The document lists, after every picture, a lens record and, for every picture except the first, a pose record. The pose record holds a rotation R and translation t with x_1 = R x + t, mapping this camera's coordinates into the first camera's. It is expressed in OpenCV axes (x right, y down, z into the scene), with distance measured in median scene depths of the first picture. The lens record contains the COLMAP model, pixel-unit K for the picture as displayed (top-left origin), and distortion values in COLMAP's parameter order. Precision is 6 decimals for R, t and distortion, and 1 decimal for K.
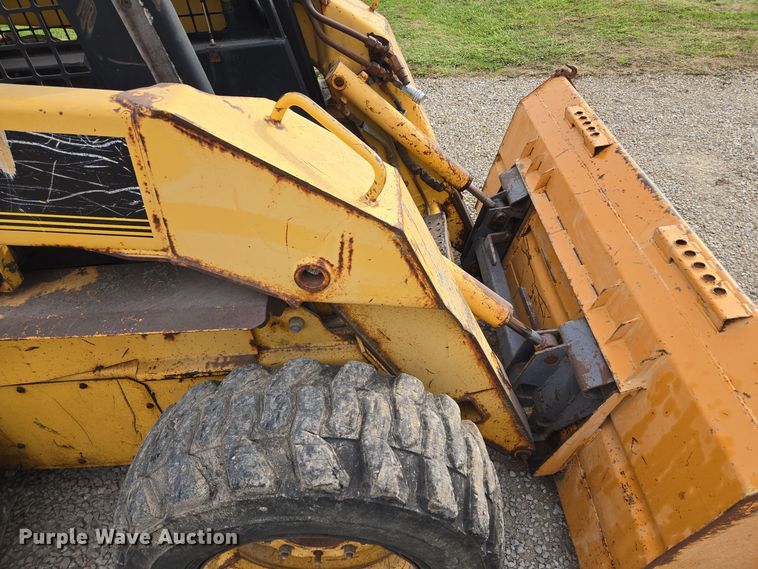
lens RADIAL K [[507.3, 0, 379.8], [0, 507.3, 279.9], [0, 0, 1]] dist [0.076343, -0.058340]
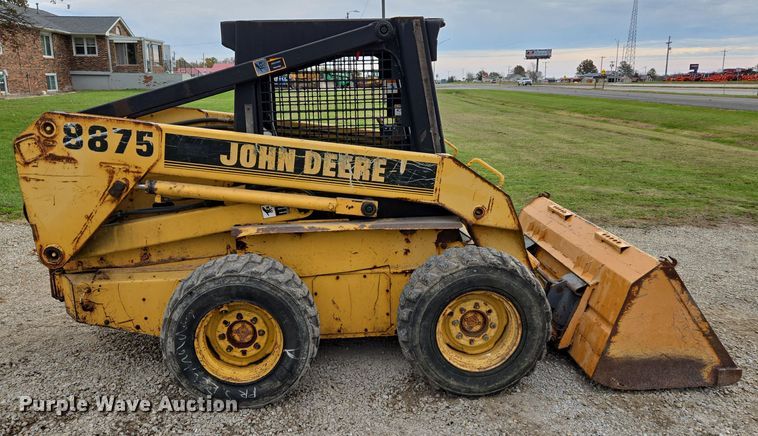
lens RADIAL K [[597.3, 0, 362.2], [0, 597.3, 217.3], [0, 0, 1]] dist [0.087853, -0.078968]
pose [[0.997615, 0.041686, 0.055012, -1.078822], [-0.011750, 0.887953, -0.459784, 1.763558], [-0.068015, 0.458041, 0.886325, -2.235814]]
